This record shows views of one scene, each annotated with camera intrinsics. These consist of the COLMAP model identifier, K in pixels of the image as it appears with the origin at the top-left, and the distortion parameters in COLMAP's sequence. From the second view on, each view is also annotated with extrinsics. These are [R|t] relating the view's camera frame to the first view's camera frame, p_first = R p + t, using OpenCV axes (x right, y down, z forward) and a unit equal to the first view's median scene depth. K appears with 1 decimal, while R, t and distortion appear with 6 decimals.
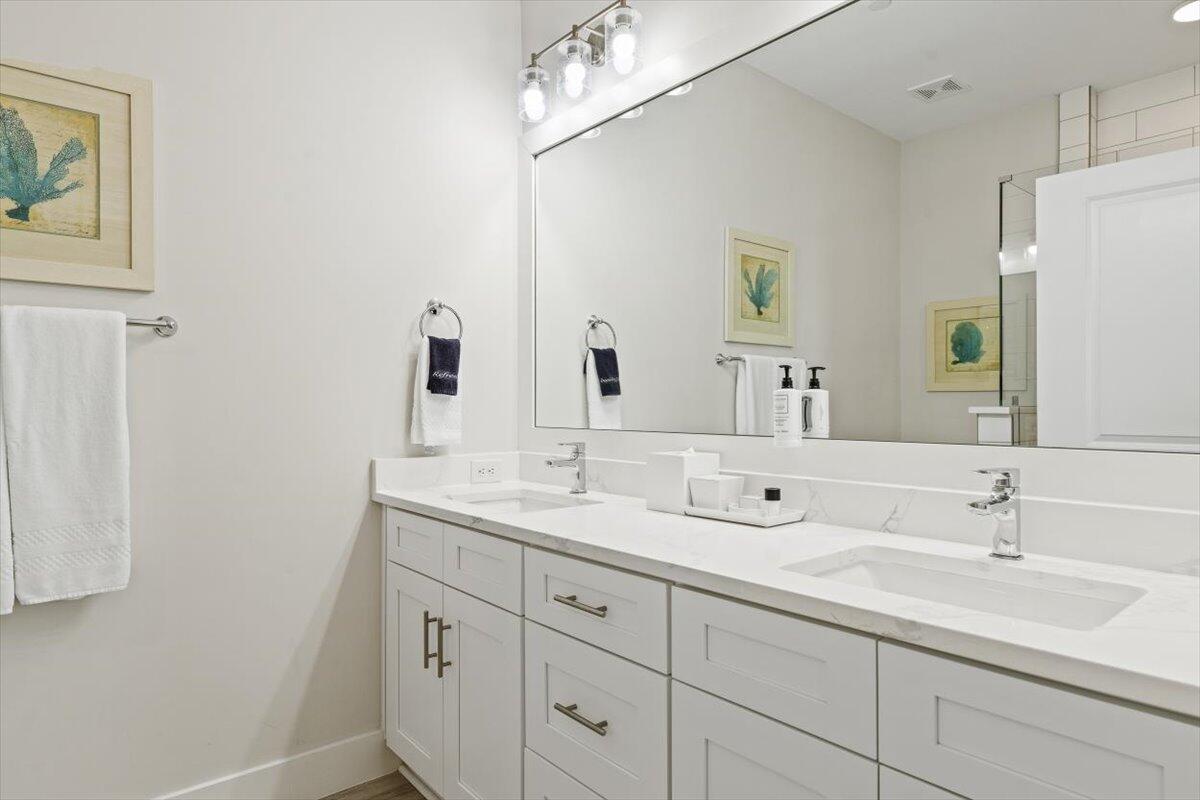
lens RADIAL K [[661.1, 0, 602.0], [0, 661.1, 408.6], [0, 0, 1]] dist [-0.018772, -0.000626]
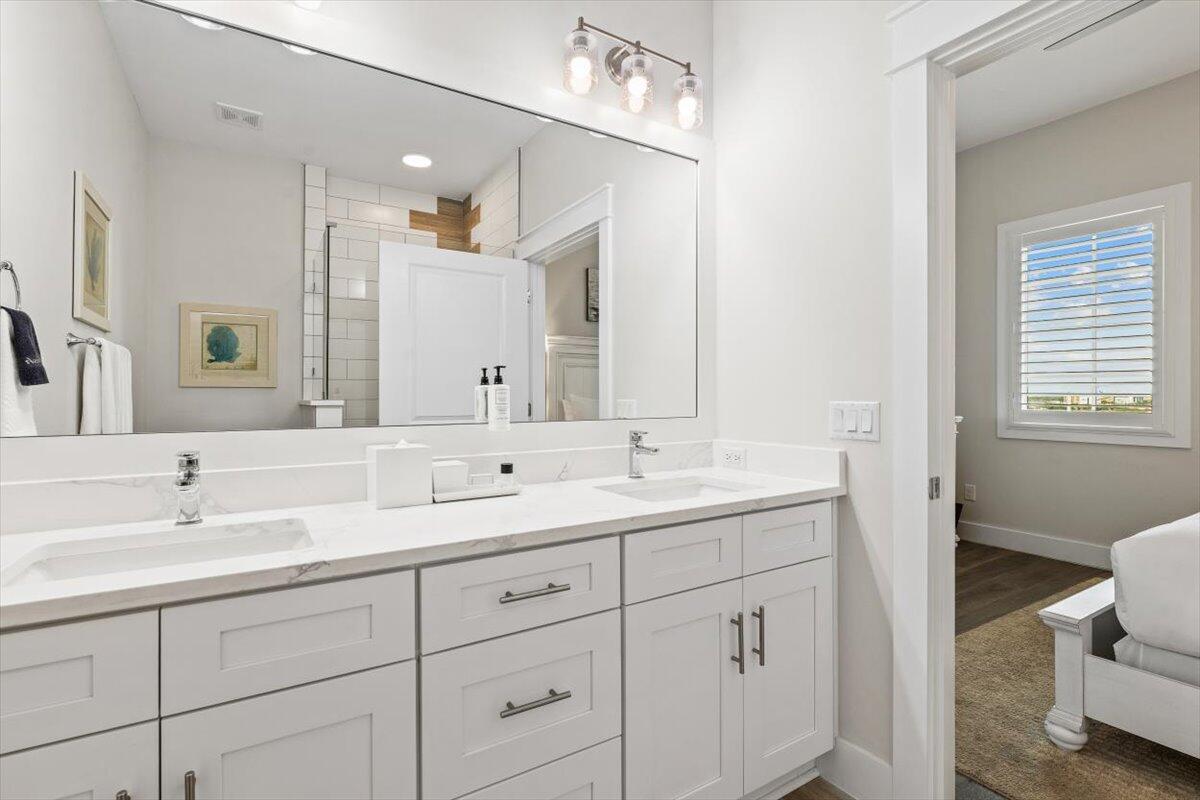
lens RADIAL K [[540.1, 0, 553.8], [0, 540.1, 393.8], [0, 0, 1]] dist [-0.002465, -0.000148]
pose [[0.204634, 0.006945, 0.978814, -0.407232], [0.005958, 0.999947, -0.008341, -0.002936], [-0.978820, 0.007538, 0.204582, 0.378503]]
